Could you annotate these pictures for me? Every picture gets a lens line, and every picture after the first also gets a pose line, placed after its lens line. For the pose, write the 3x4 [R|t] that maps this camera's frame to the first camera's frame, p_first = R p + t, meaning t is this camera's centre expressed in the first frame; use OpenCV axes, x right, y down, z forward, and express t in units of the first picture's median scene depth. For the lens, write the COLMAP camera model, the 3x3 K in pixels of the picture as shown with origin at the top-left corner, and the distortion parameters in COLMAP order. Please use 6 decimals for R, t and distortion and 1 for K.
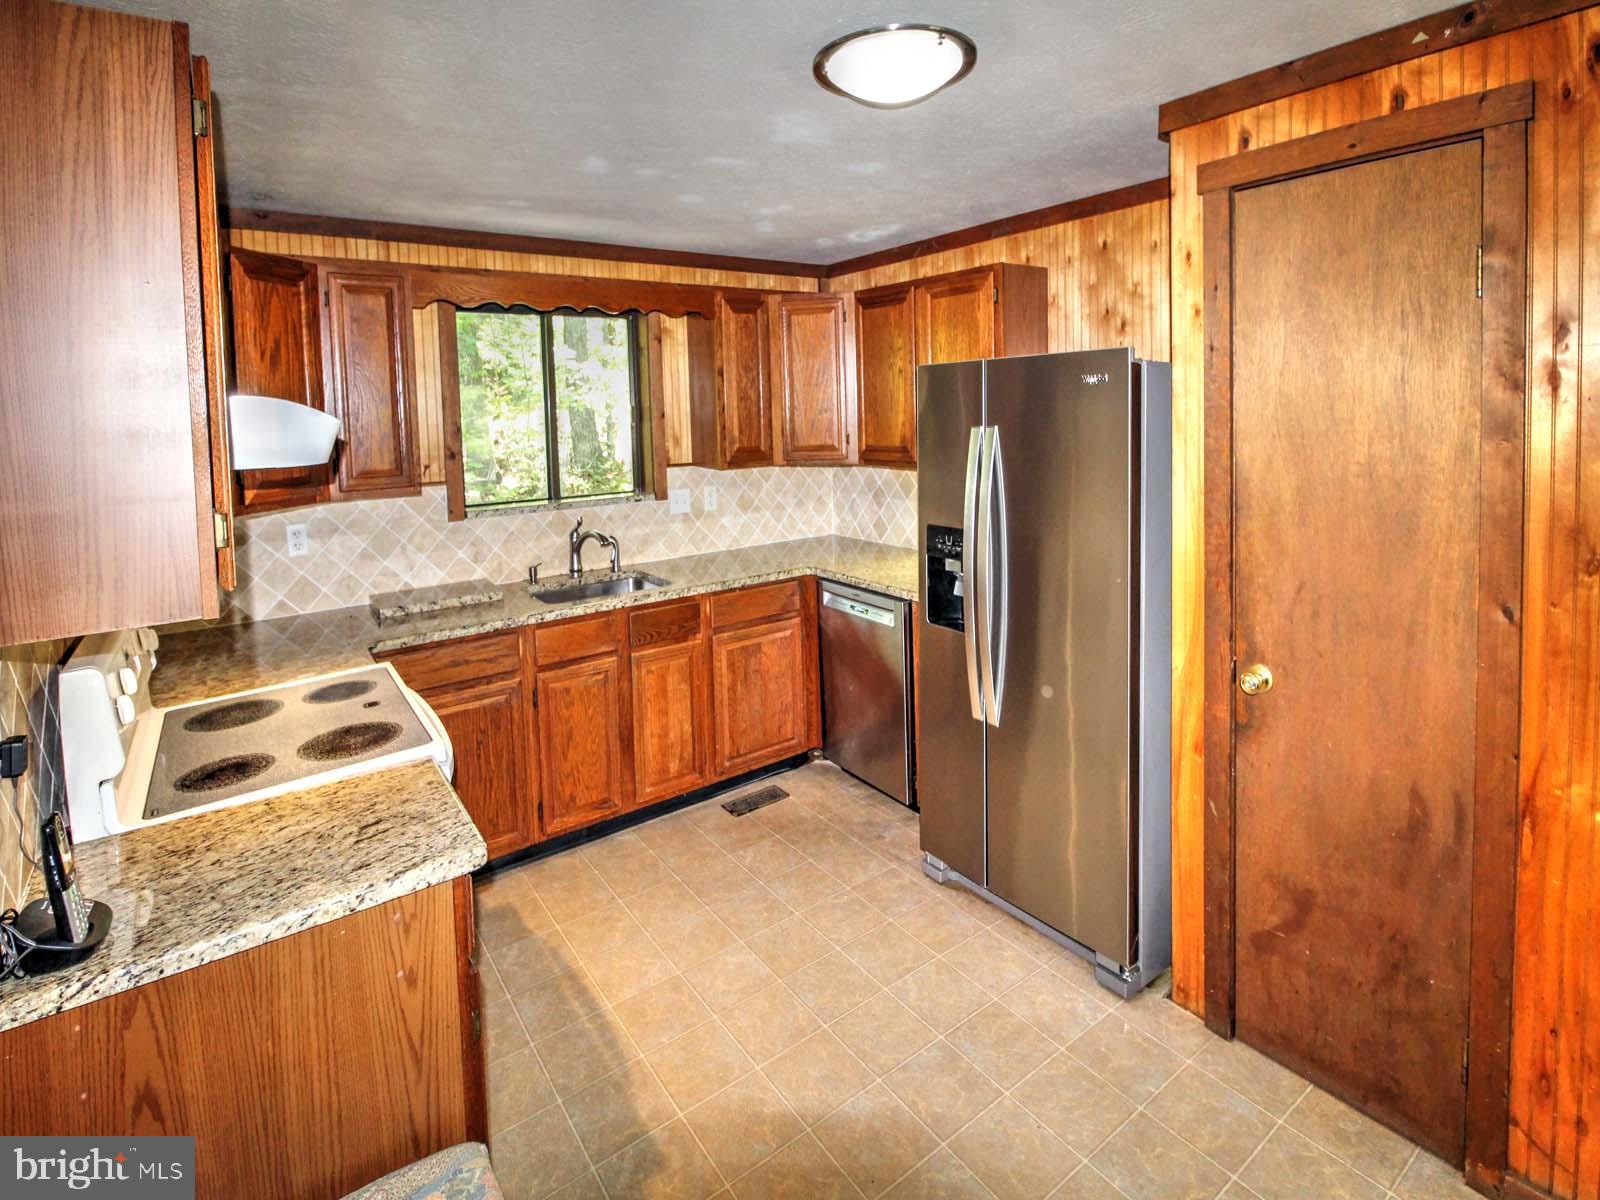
lens RADIAL K [[767.8, 0, 800.0], [0, 767.8, 600.0], [0, 0, 1]] dist [0.002301, 0.000159]
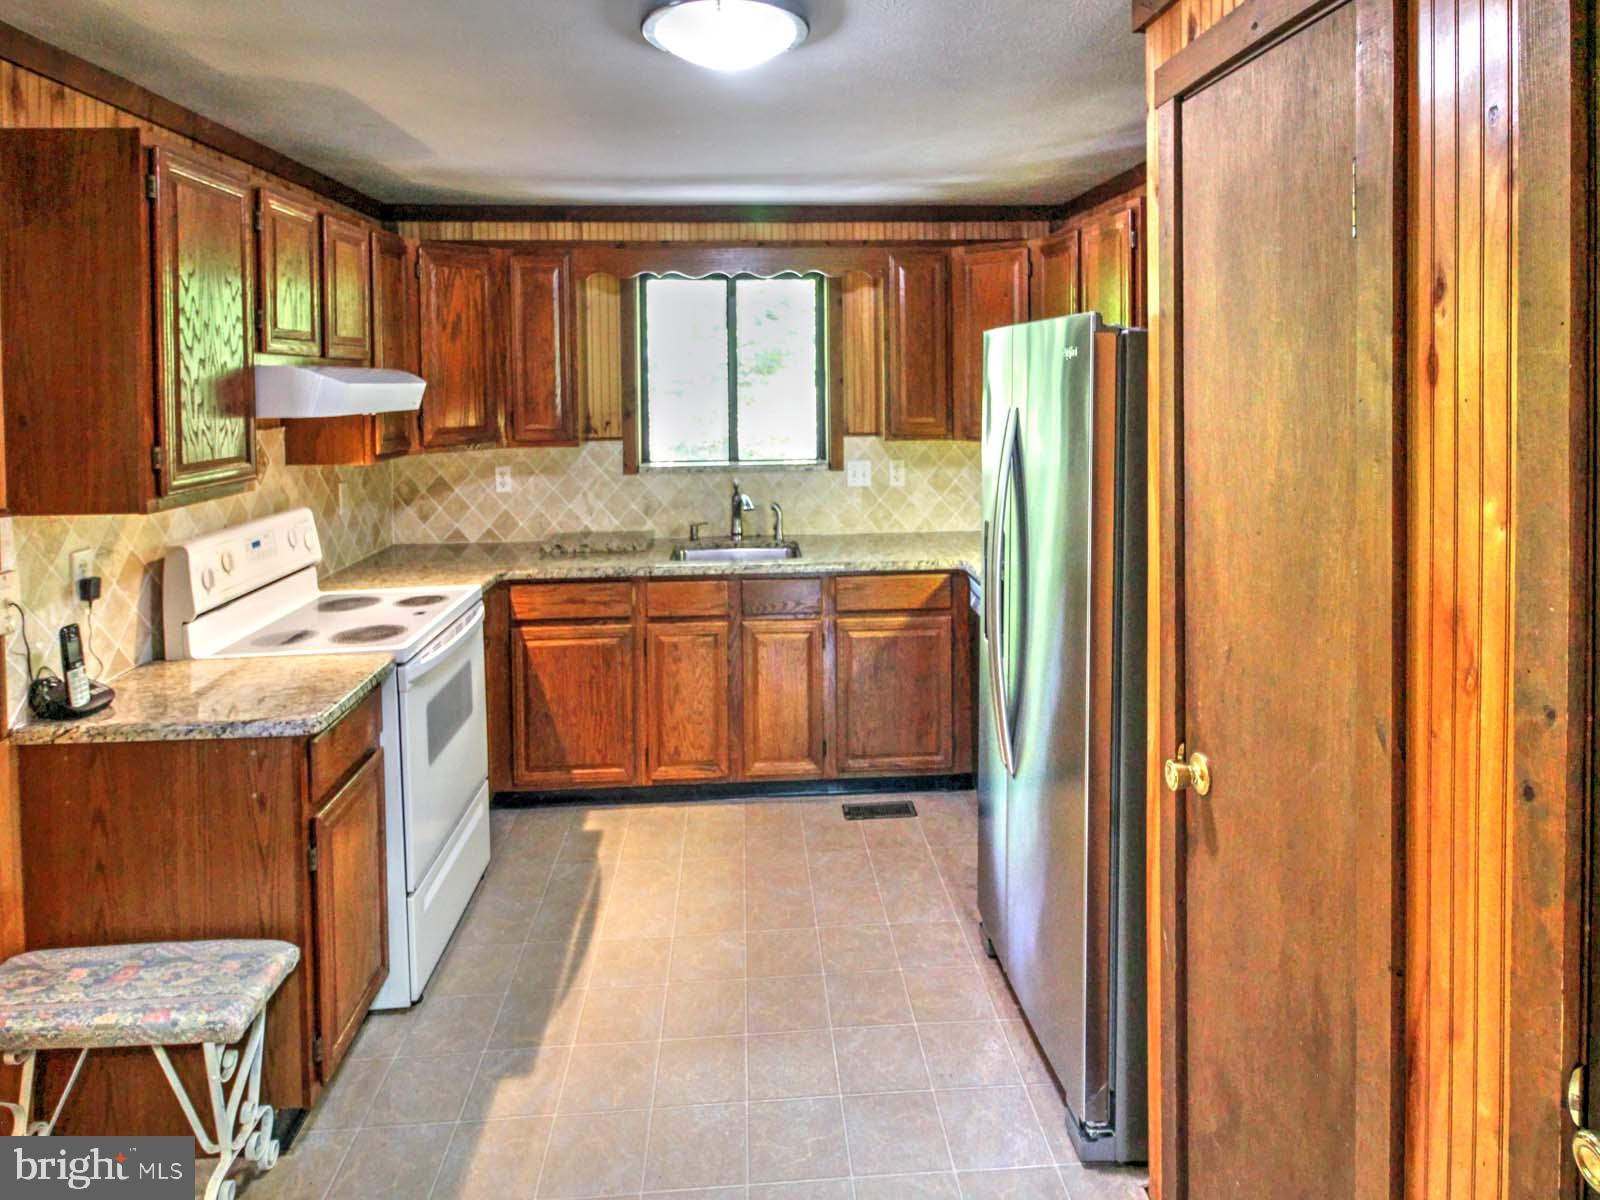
lens RADIAL K [[892.3, 0, 798.5], [0, 892.3, 589.0], [0, 0, 1]] dist [-0.003281, 0.024002]
pose [[0.844964, 0.144526, -0.514926, 0.445396], [-0.143277, 0.988773, 0.042413, -0.032264], [0.515275, 0.037939, 0.856185, 0.057491]]
